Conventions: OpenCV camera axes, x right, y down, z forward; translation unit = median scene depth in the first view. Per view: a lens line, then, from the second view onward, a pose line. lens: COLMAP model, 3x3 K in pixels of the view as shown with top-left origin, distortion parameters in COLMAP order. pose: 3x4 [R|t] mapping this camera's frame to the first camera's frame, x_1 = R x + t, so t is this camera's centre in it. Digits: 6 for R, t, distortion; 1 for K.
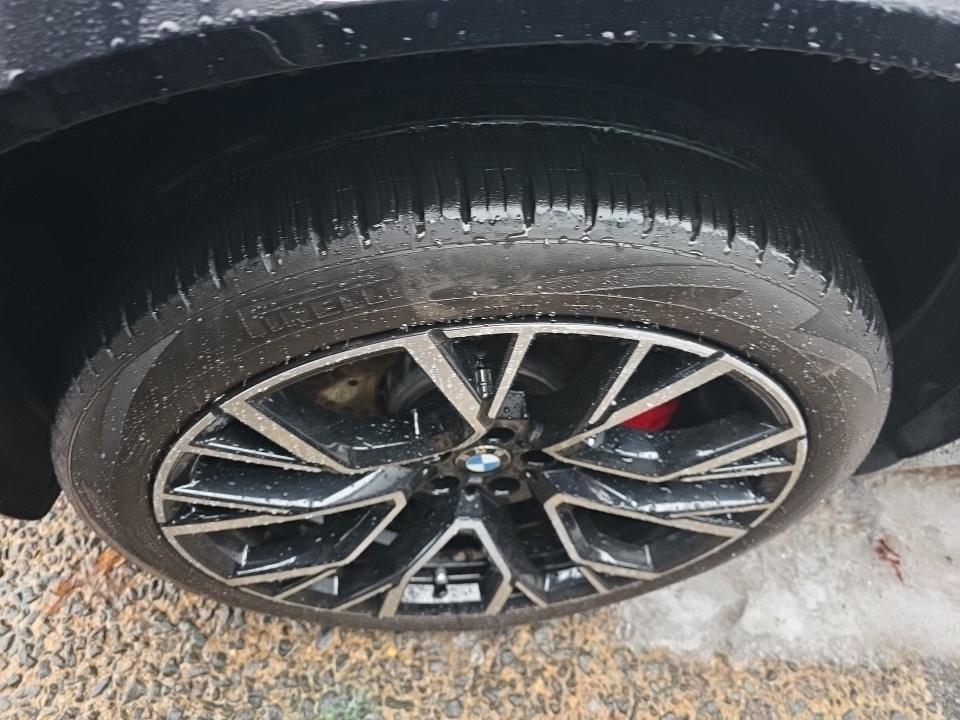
lens RADIAL K [[653.7, 0, 481.7], [0, 653.7, 366.7], [0, 0, 1]] dist [0.028234, -0.025282]
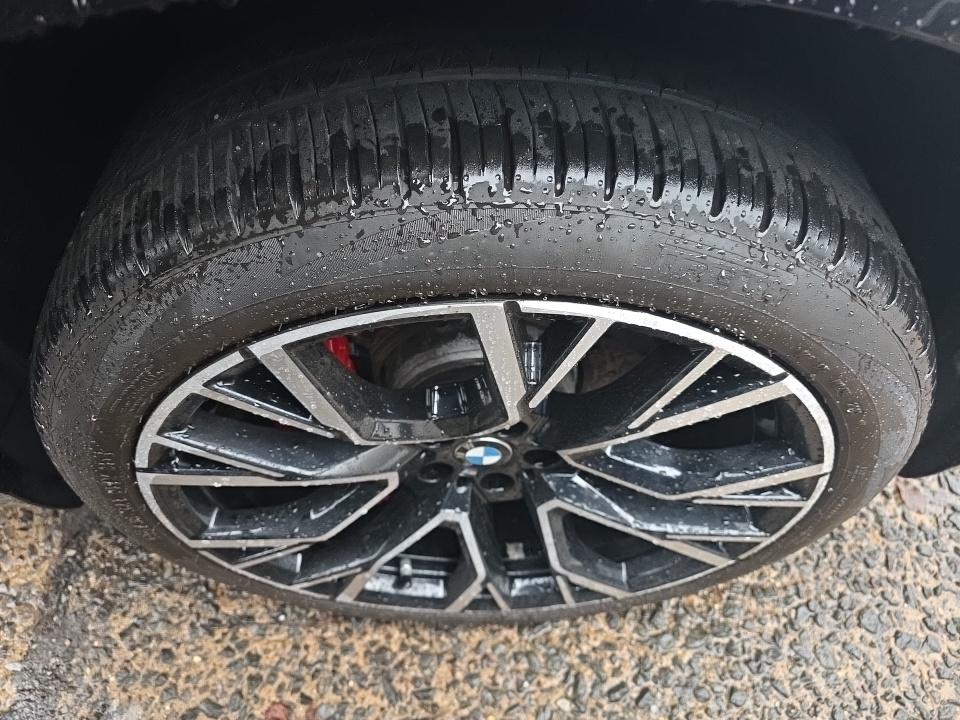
lens RADIAL K [[653.7, 0, 474.8], [0, 653.7, 377.7], [0, 0, 1]] dist [0.028234, -0.025282]
pose [[0.983902, 0.154505, 0.089809, -0.122382], [-0.155596, 0.987807, 0.005231, 0.035583], [-0.087905, -0.019121, 0.995945, 0.061880]]
